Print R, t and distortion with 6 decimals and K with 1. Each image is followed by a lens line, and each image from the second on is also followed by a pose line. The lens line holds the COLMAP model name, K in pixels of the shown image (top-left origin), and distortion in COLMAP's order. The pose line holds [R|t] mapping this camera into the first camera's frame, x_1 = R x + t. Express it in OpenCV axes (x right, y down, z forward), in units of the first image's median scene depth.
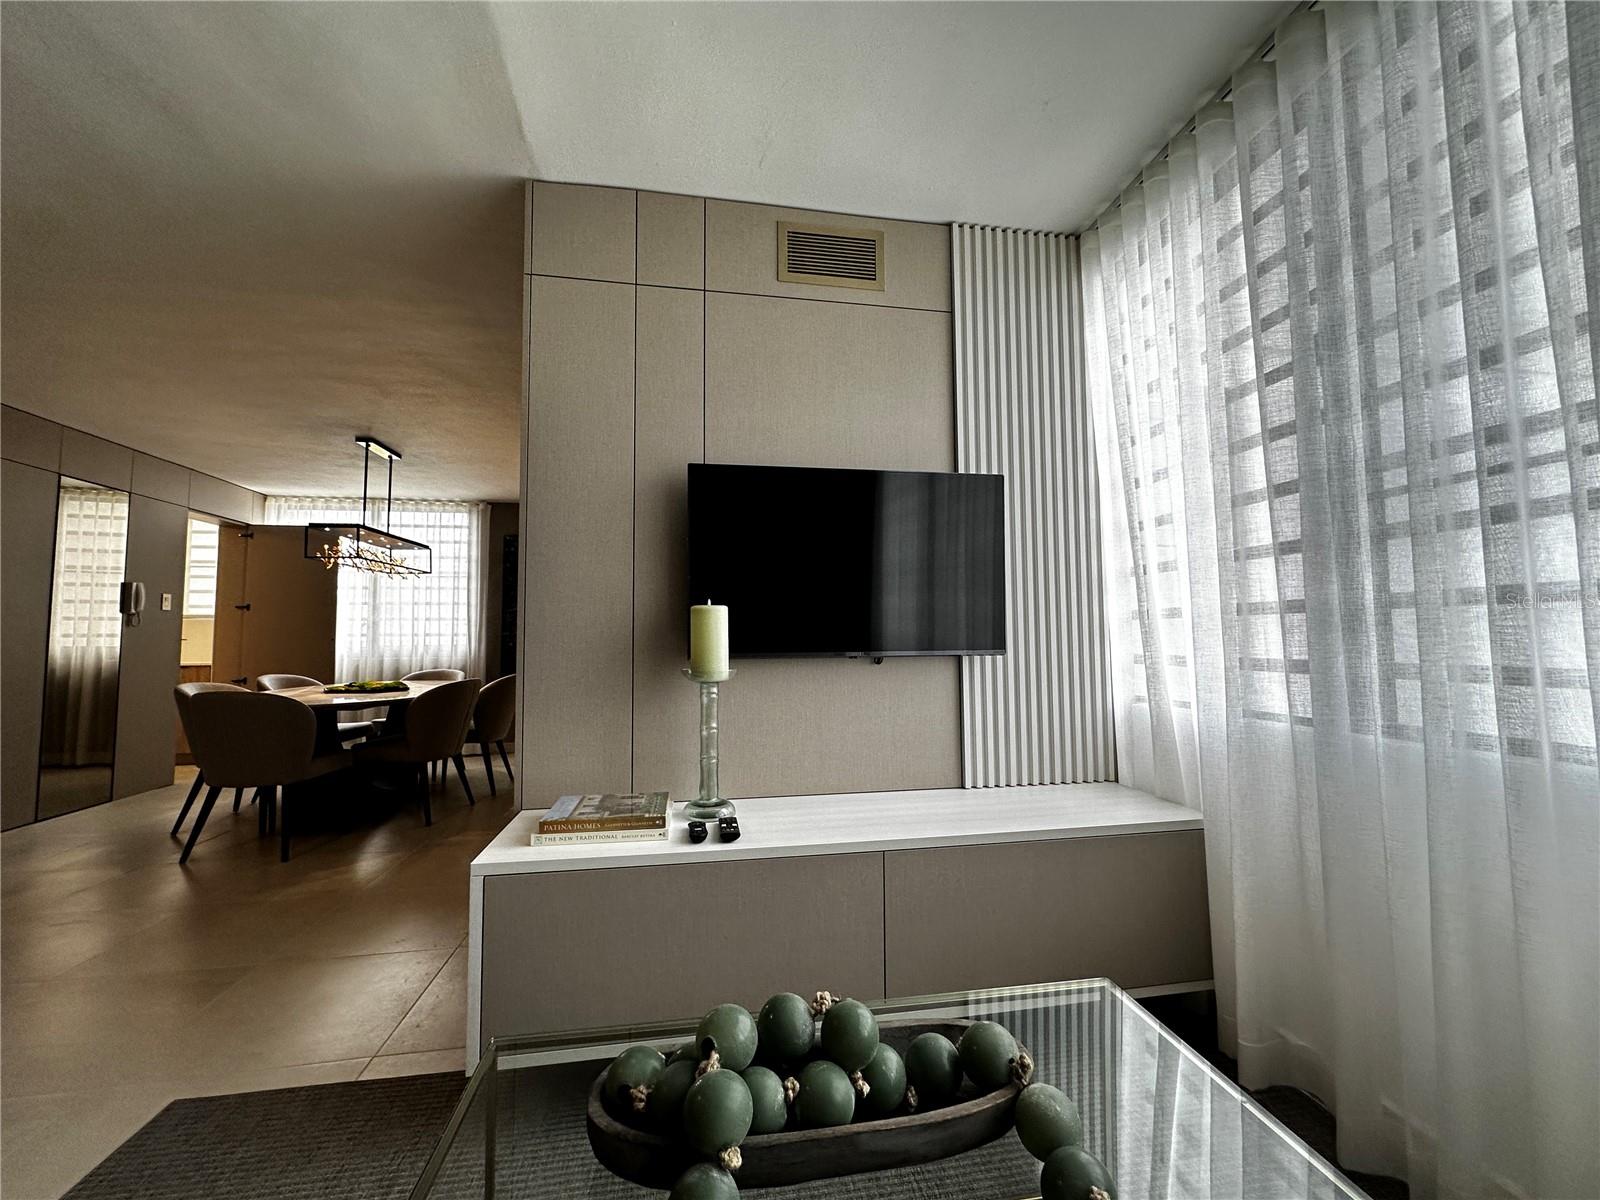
lens RADIAL K [[646.2, 0, 795.6], [0, 646.2, 602.5], [0, 0, 1]] dist [-0.001575, -0.000088]
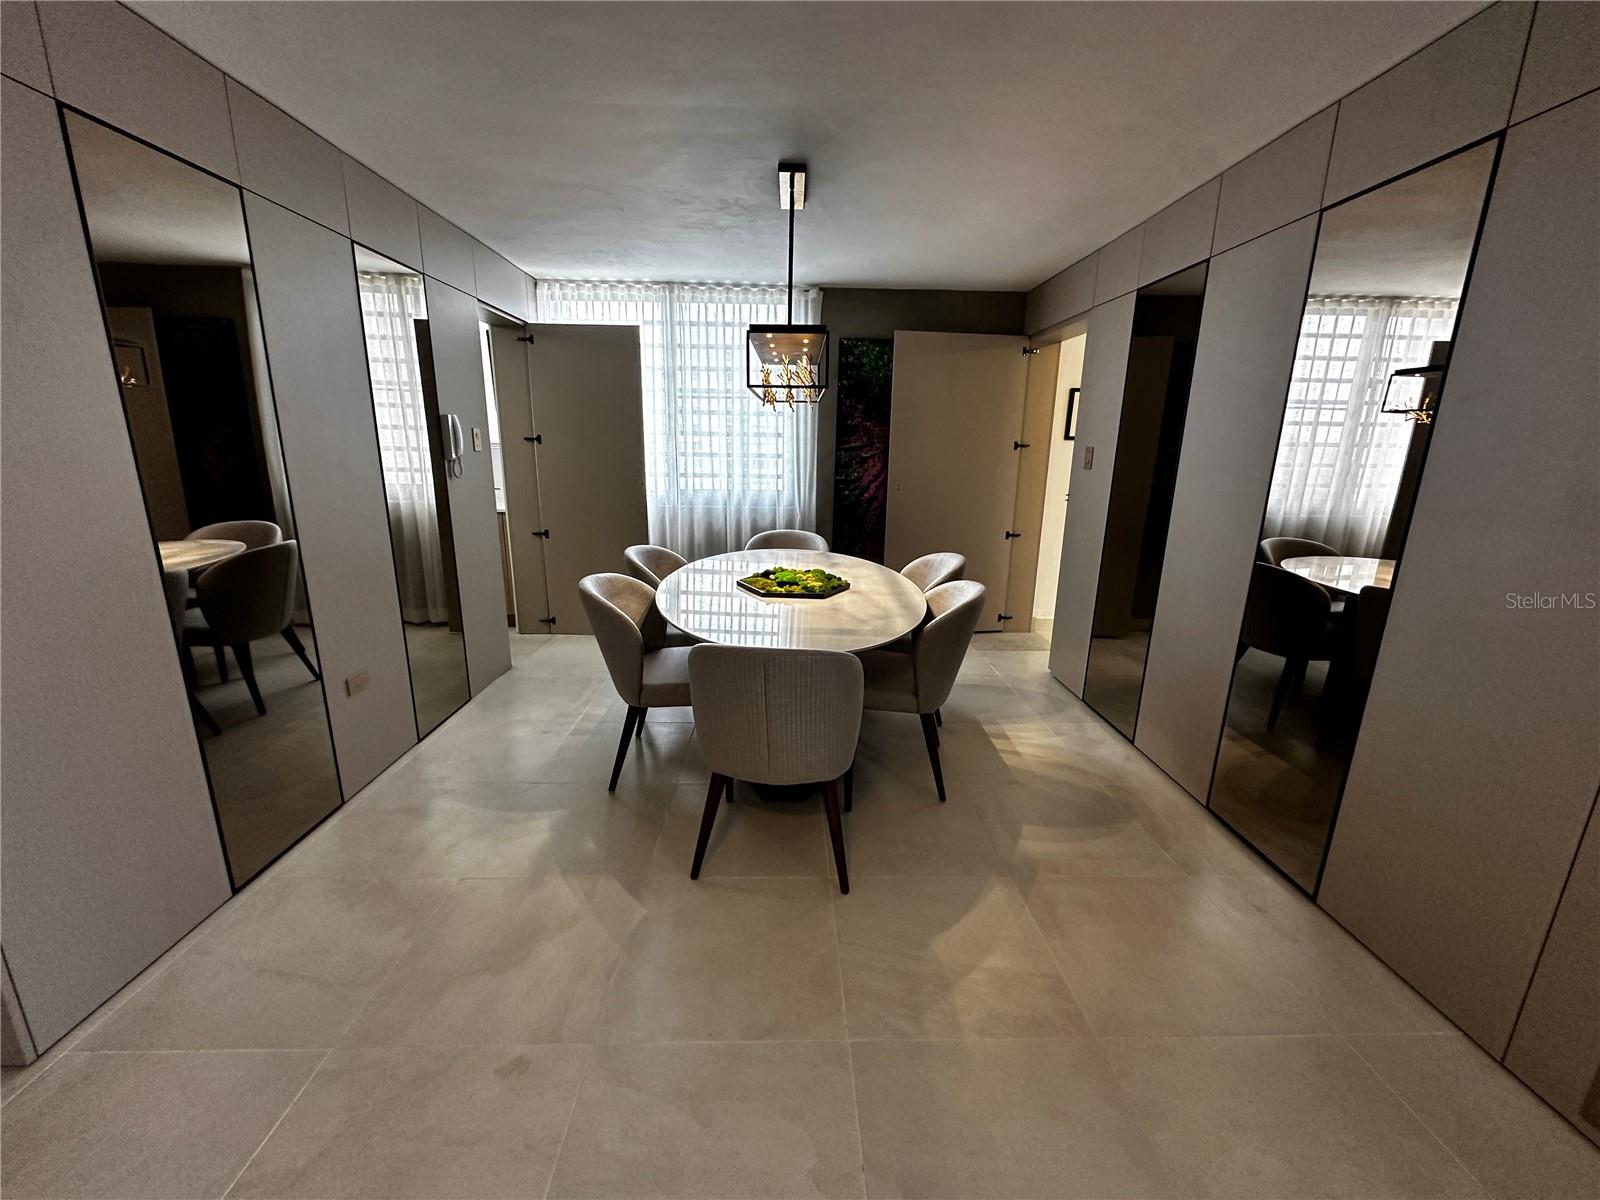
lens RADIAL K [[646.2, 0, 795.6], [0, 646.2, 602.5], [0, 0, 1]] dist [-0.001575, -0.000088]
pose [[0.989312, 0.062511, -0.131734, -0.423542], [-0.019773, 0.952610, 0.303550, -0.046502], [0.144466, -0.297701, 0.943665, 0.249866]]
